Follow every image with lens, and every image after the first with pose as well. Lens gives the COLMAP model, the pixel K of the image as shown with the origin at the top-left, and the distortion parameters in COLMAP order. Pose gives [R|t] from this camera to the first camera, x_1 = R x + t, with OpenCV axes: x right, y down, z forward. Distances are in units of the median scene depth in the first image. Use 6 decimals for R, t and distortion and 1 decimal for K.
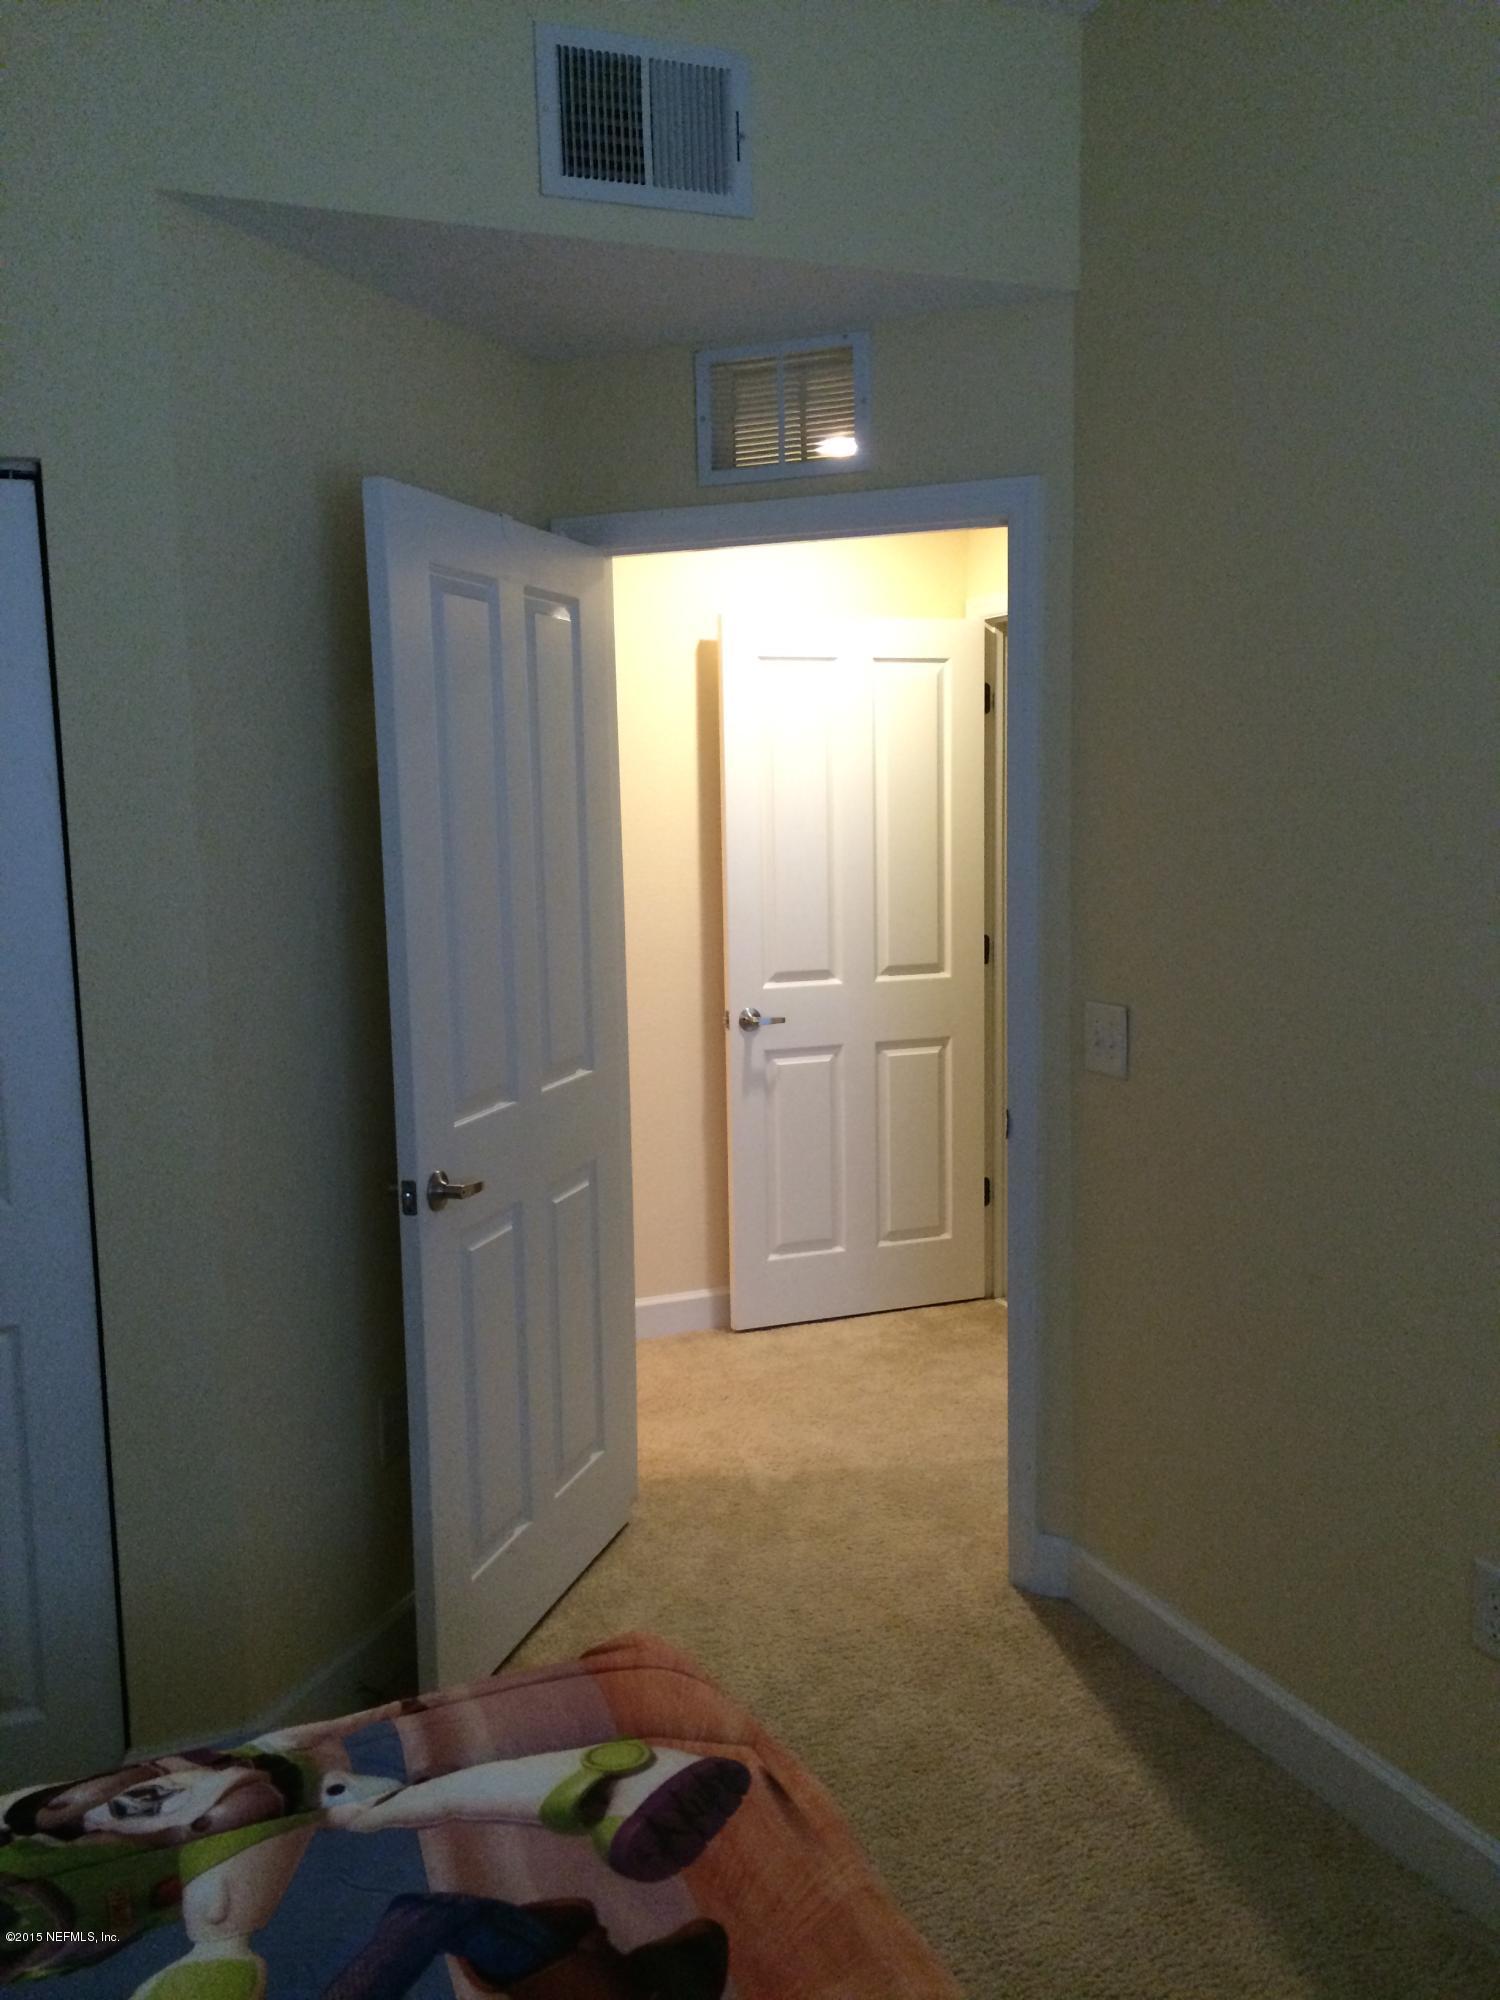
lens RADIAL K [[1706.6, 0, 763.9], [0, 1706.6, 1007.5], [0, 0, 1]] dist [0.090896, -0.122083]
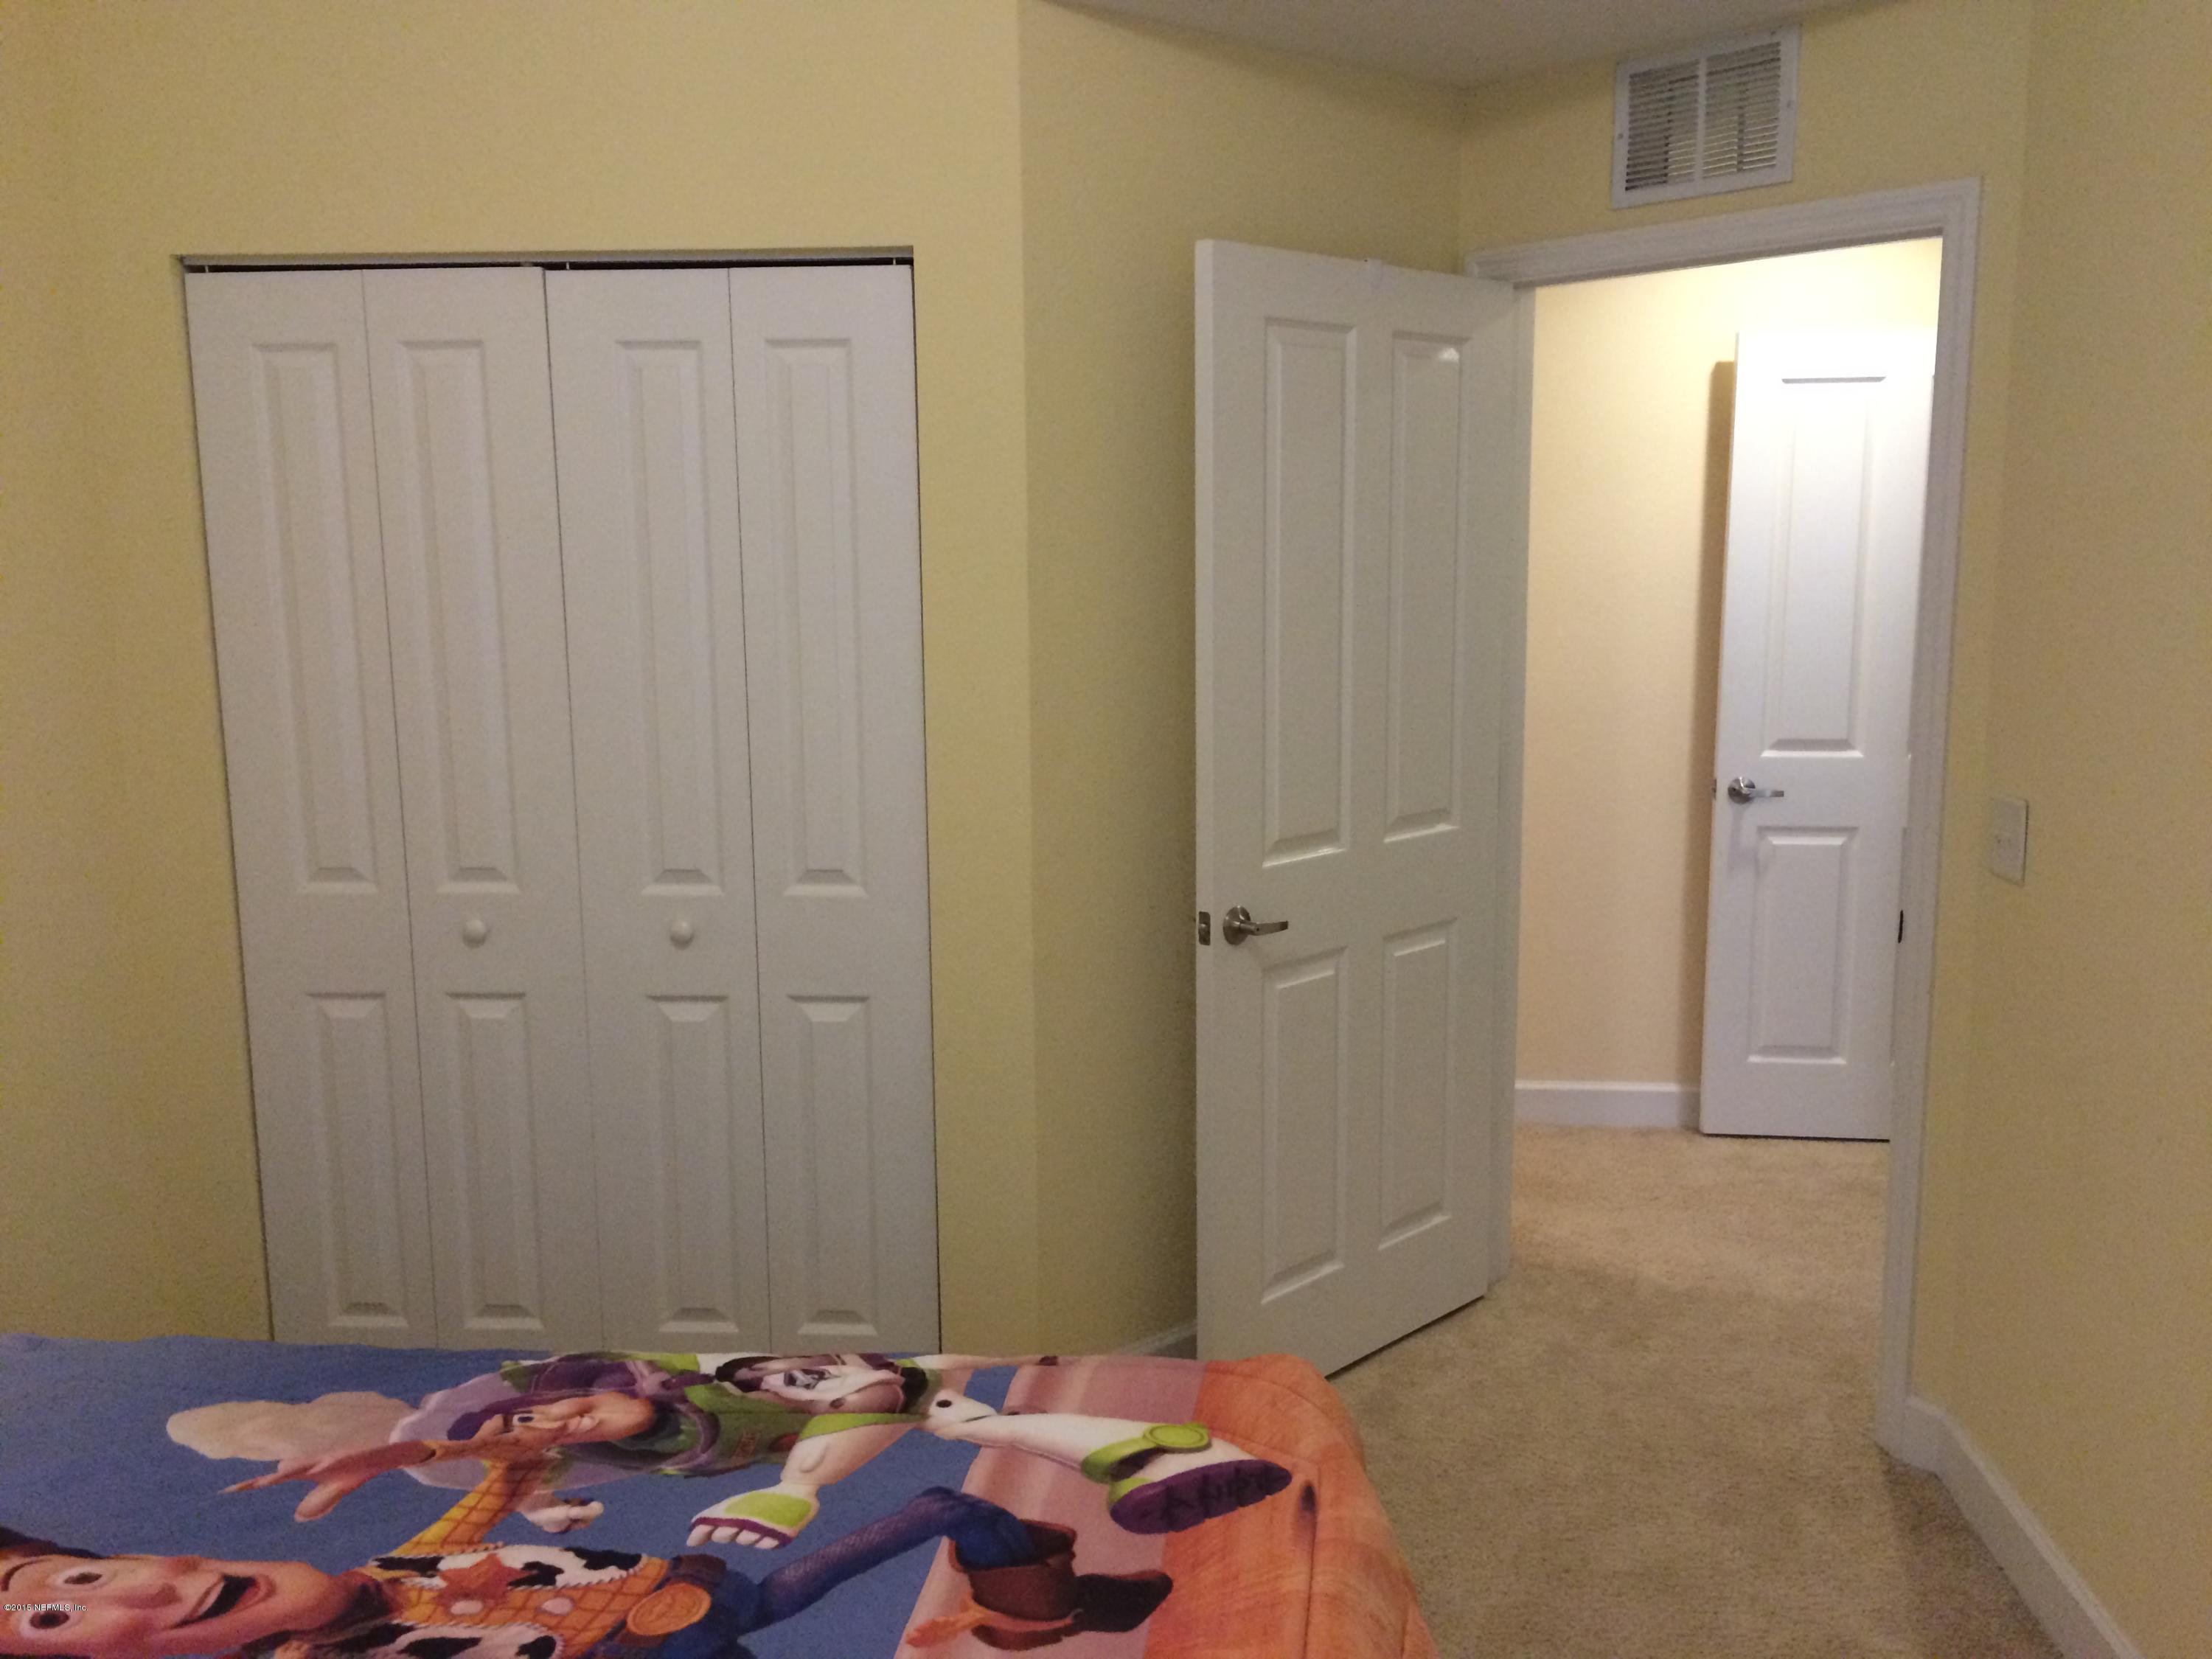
lens RADIAL K [[1887.5, 0, 1111.4], [0, 1887.5, 820.8], [0, 0, 1]] dist [0.090896, -0.122083]
pose [[0.890529, 0.081832, -0.447505, 0.248308], [-0.066184, 0.996528, 0.050523, -0.009081], [0.450086, -0.015374, 0.892853, -0.058081]]
